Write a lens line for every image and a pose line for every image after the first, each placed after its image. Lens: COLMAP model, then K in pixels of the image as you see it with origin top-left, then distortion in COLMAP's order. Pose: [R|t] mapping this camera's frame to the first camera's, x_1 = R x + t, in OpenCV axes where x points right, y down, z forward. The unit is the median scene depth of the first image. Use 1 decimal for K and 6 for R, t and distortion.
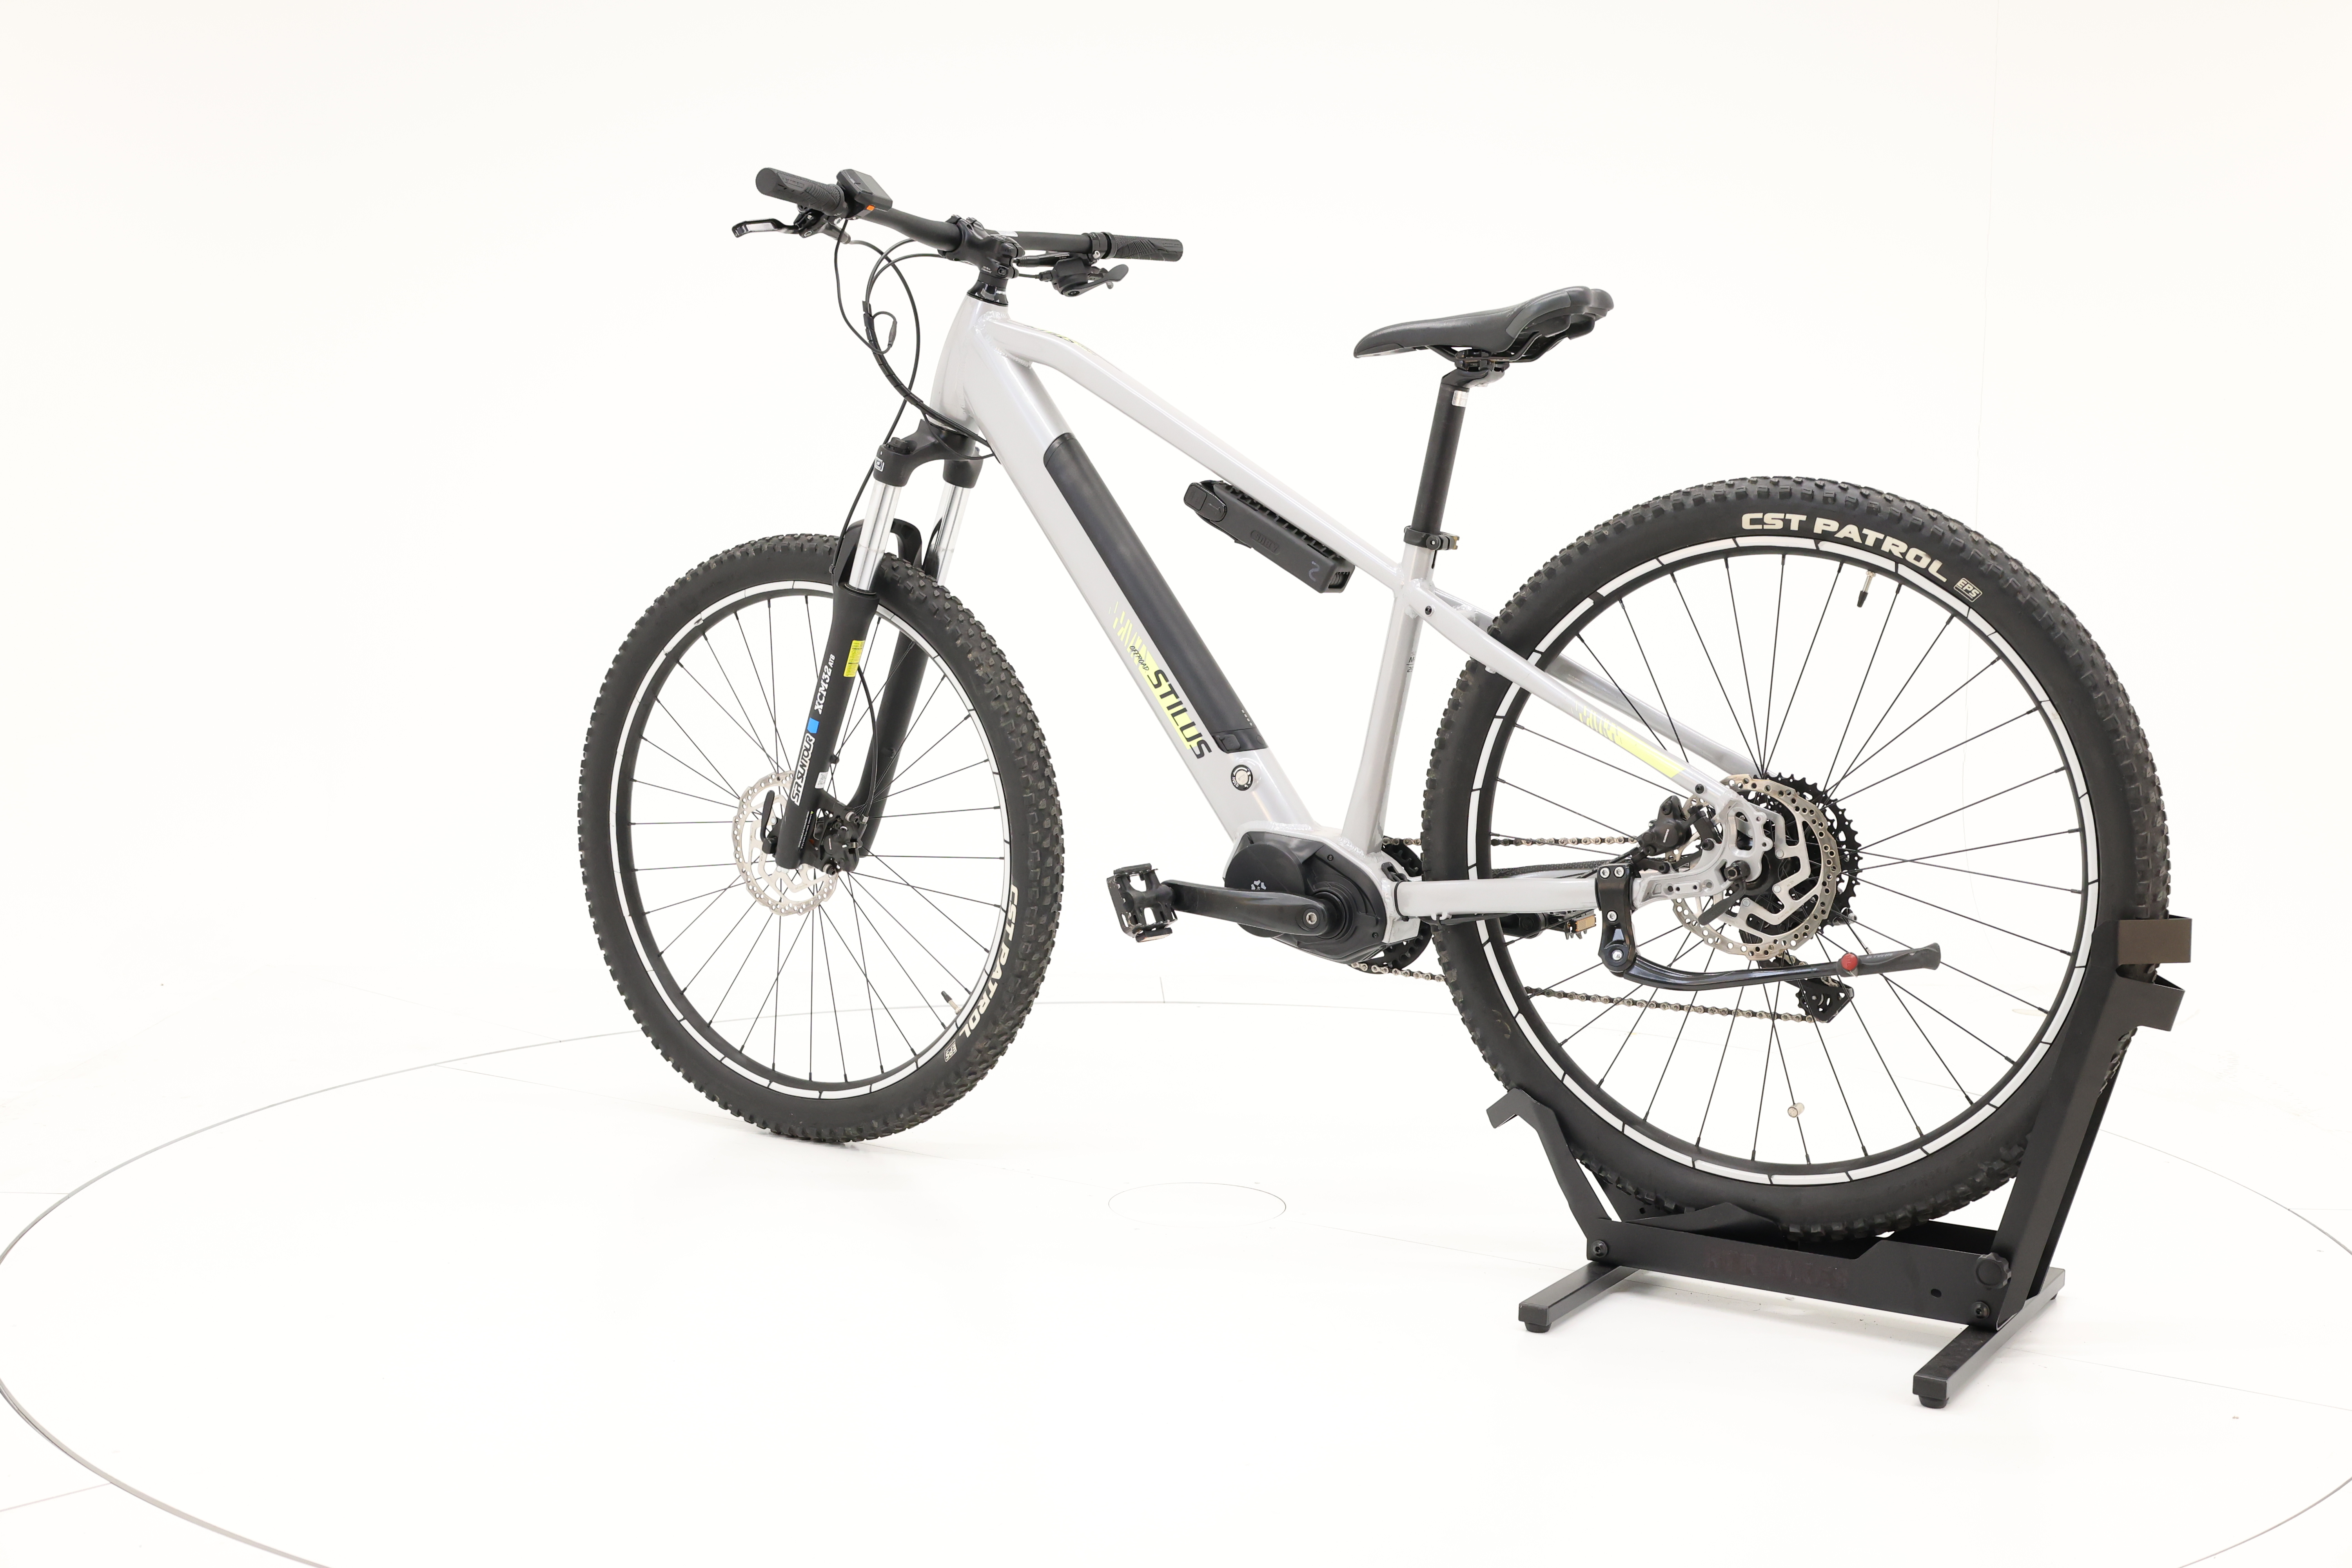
lens RADIAL K [[2638.0, 0, 1177.1], [0, 2638.0, 779.2], [0, 0, 1]] dist [-0.001255, 0.000000]
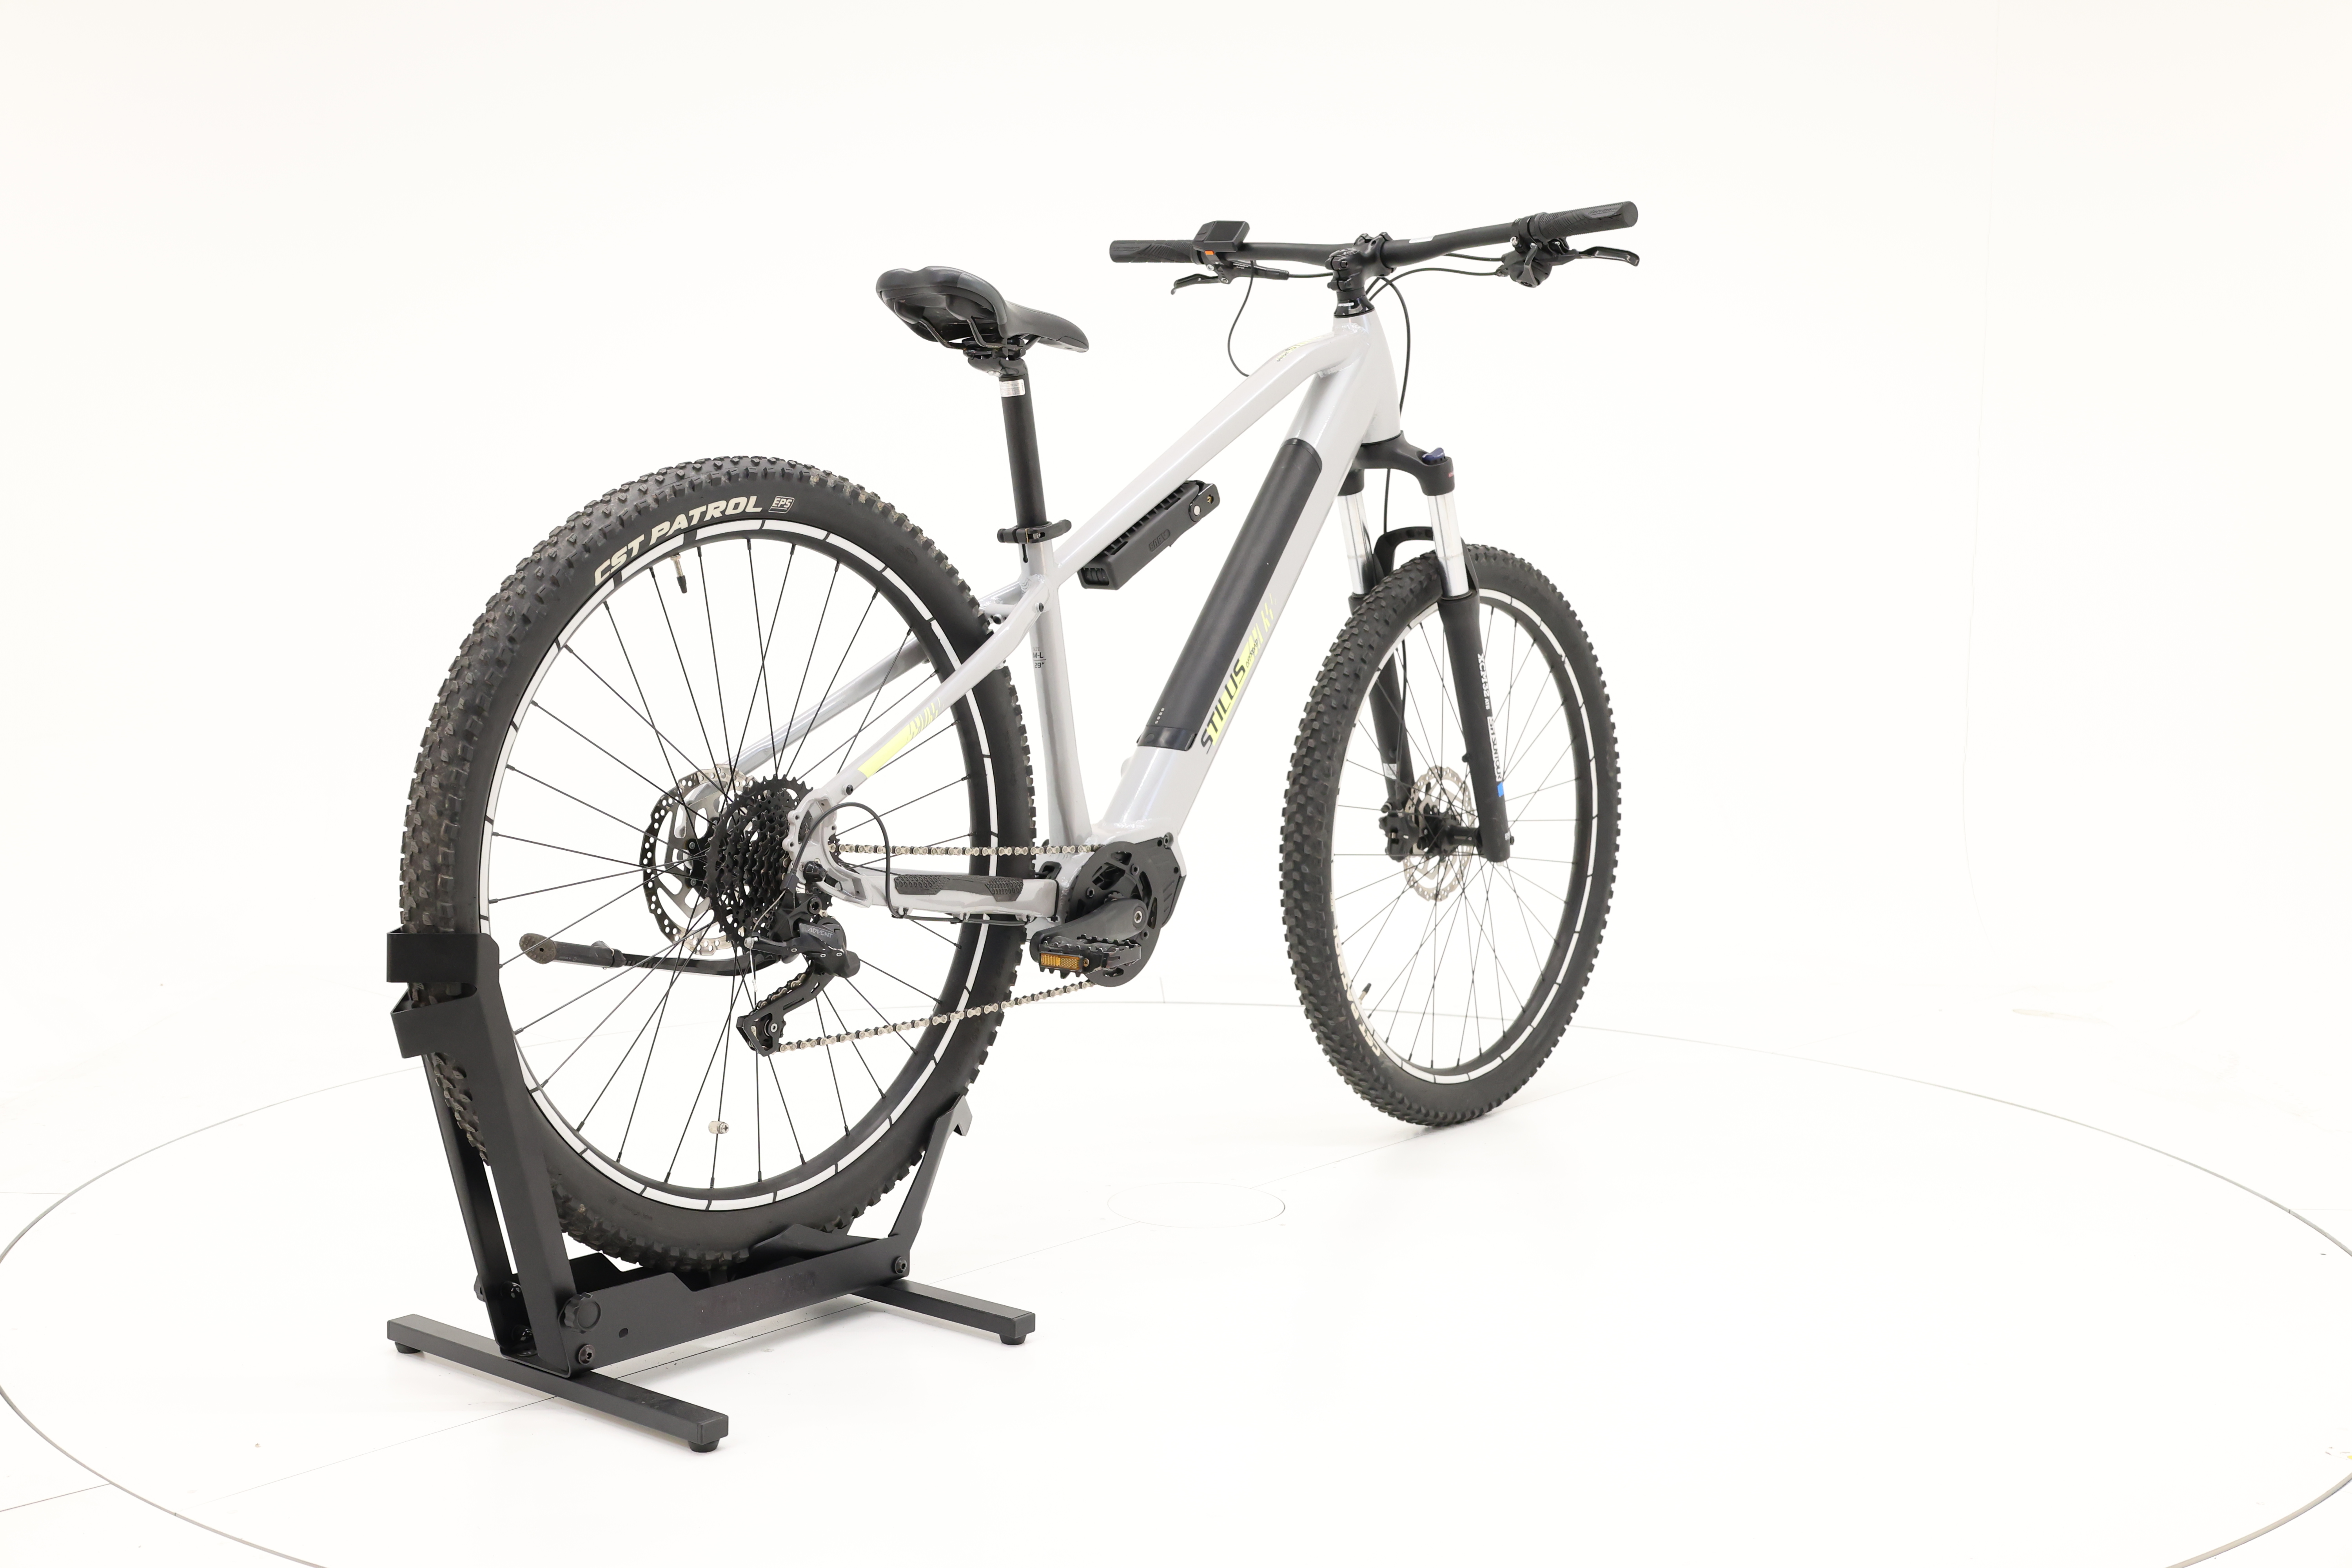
lens RADIAL K [[2638.0, 0, 1173.9], [0, 2638.0, 774.3], [0, 0, 1]] dist [-0.001255, 0.000000]
pose [[-0.109387, 0.075241, -0.991147, 1.068749], [-0.112211, 0.989822, 0.087524, -0.093834], [0.987645, 0.120792, -0.099831, 1.161492]]
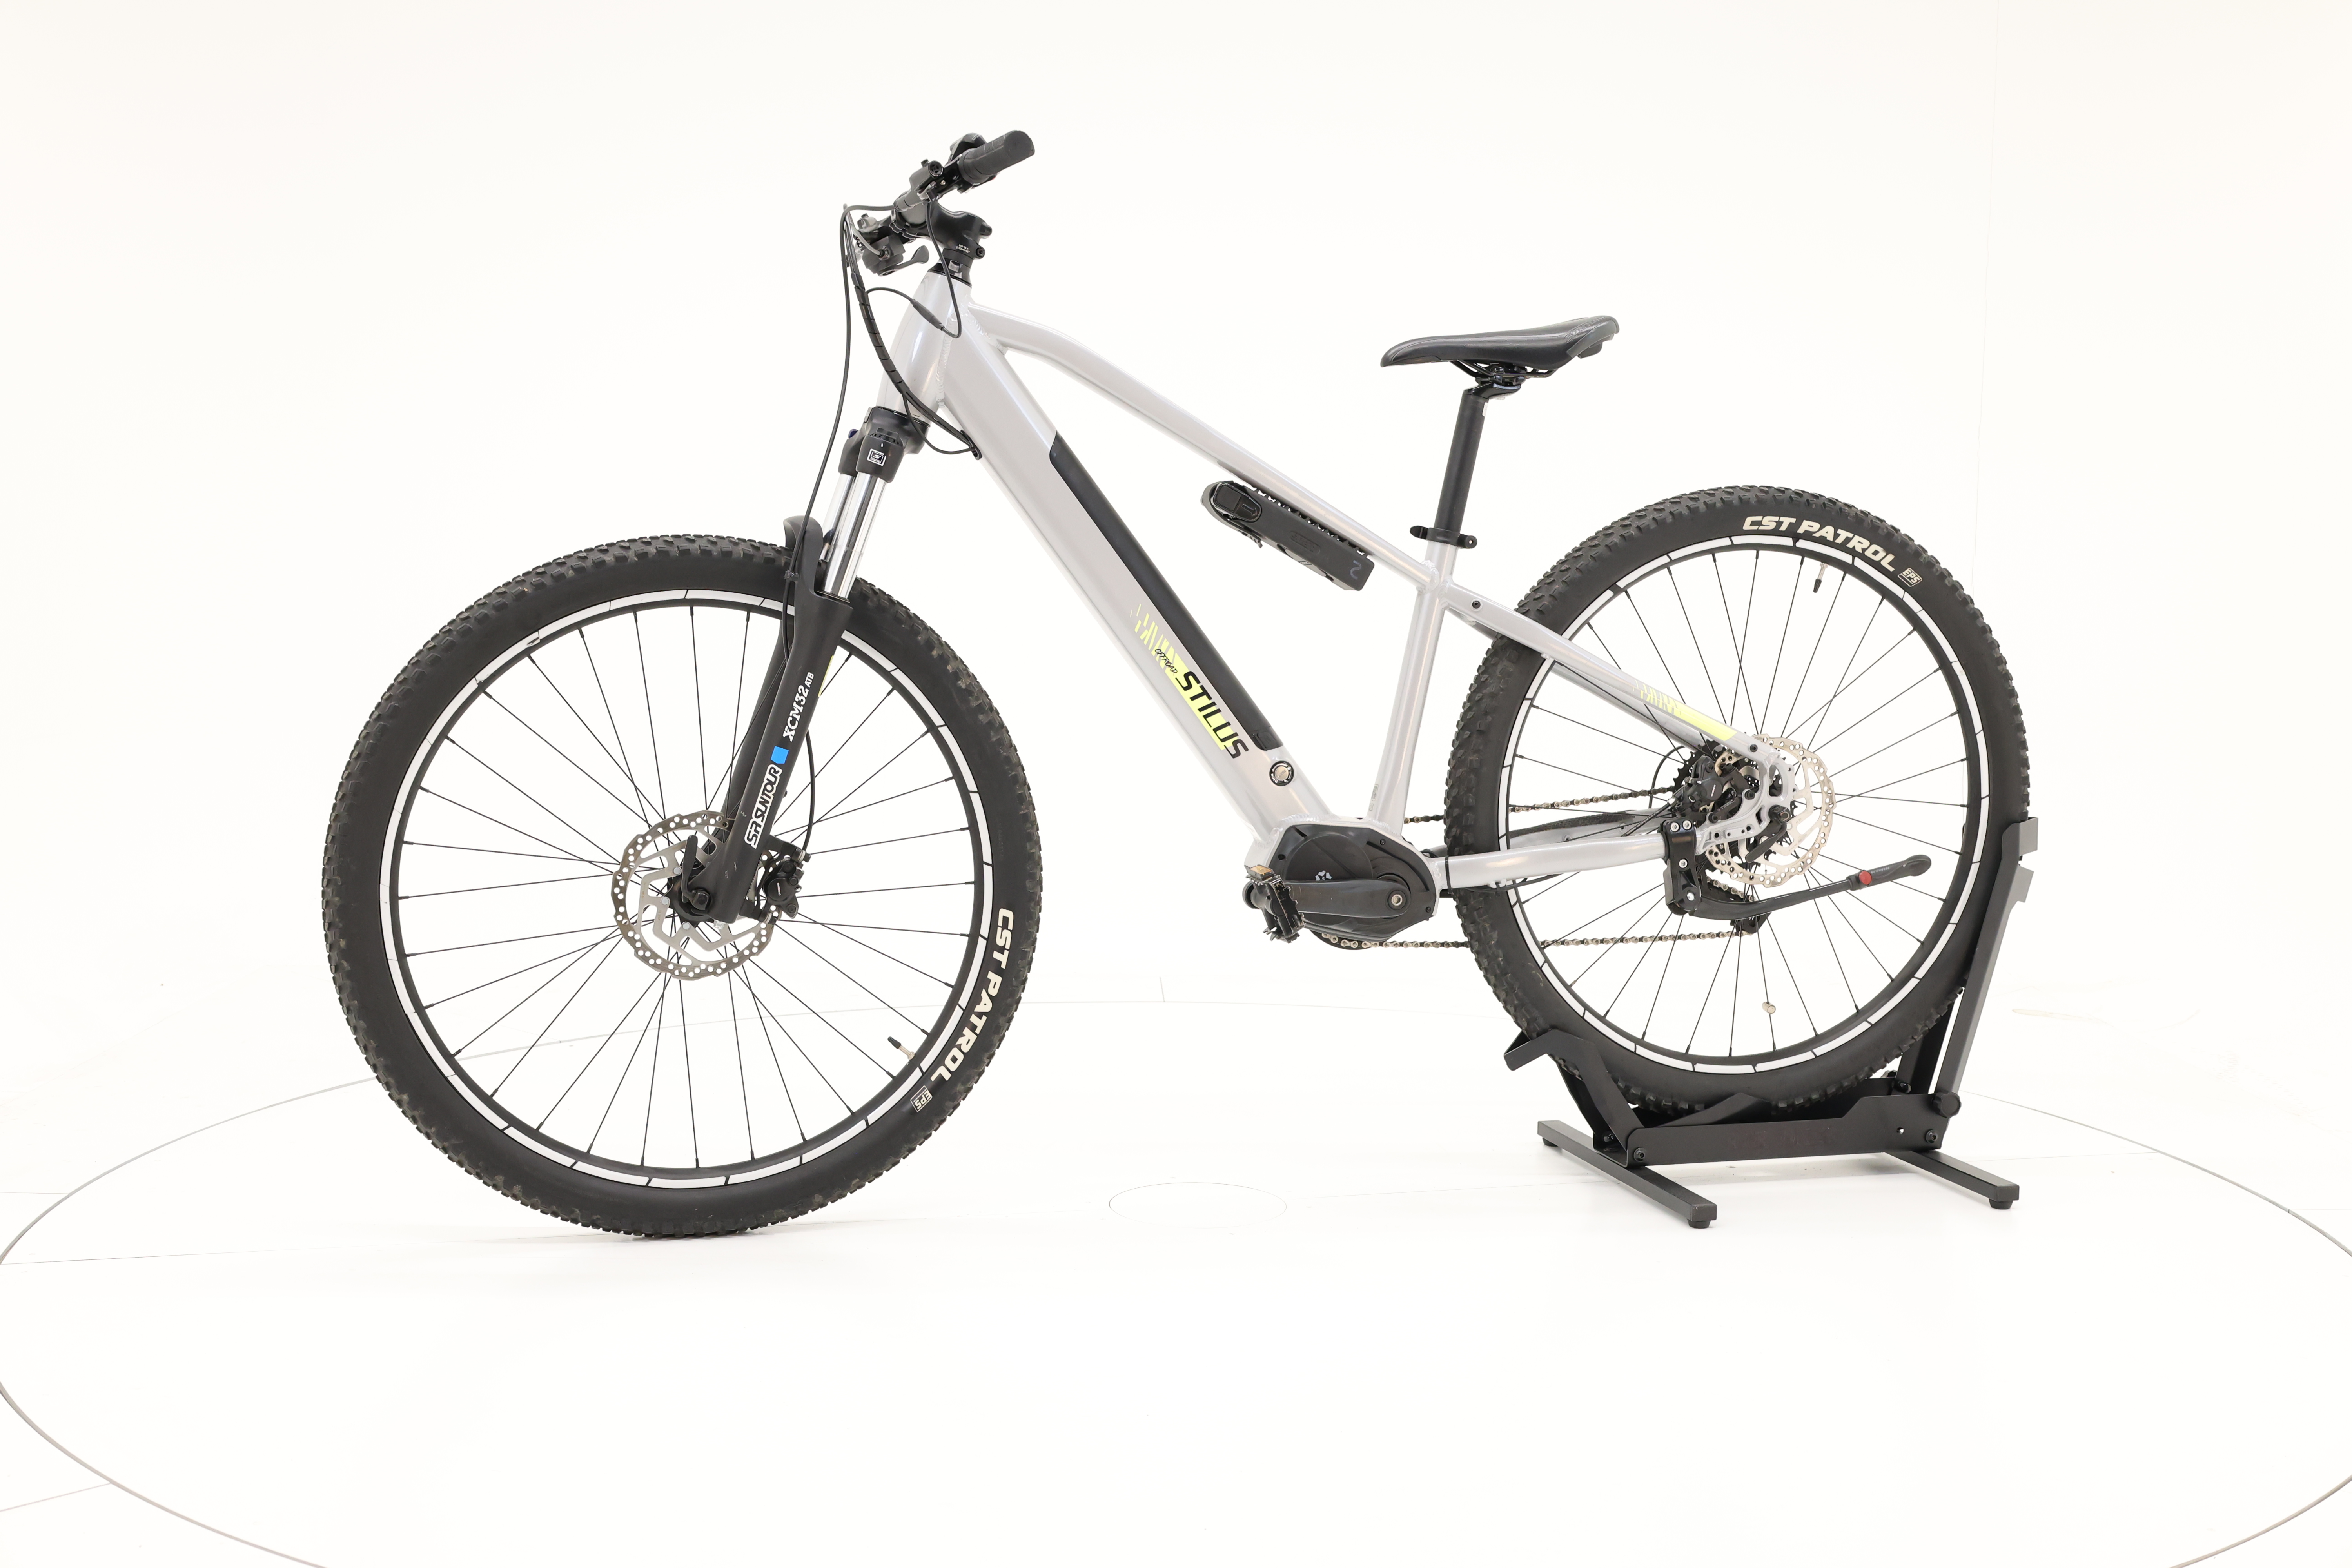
lens RADIAL K [[2638.0, 0, 1178.0], [0, 2638.0, 785.0], [0, 0, 1]] dist [-0.001255, 0.000000]
pose [[0.673010, -0.077245, 0.735589, -0.781432], [0.066173, 0.996832, 0.044135, -0.045427], [-0.736668, 0.018973, 0.675989, 0.353798]]
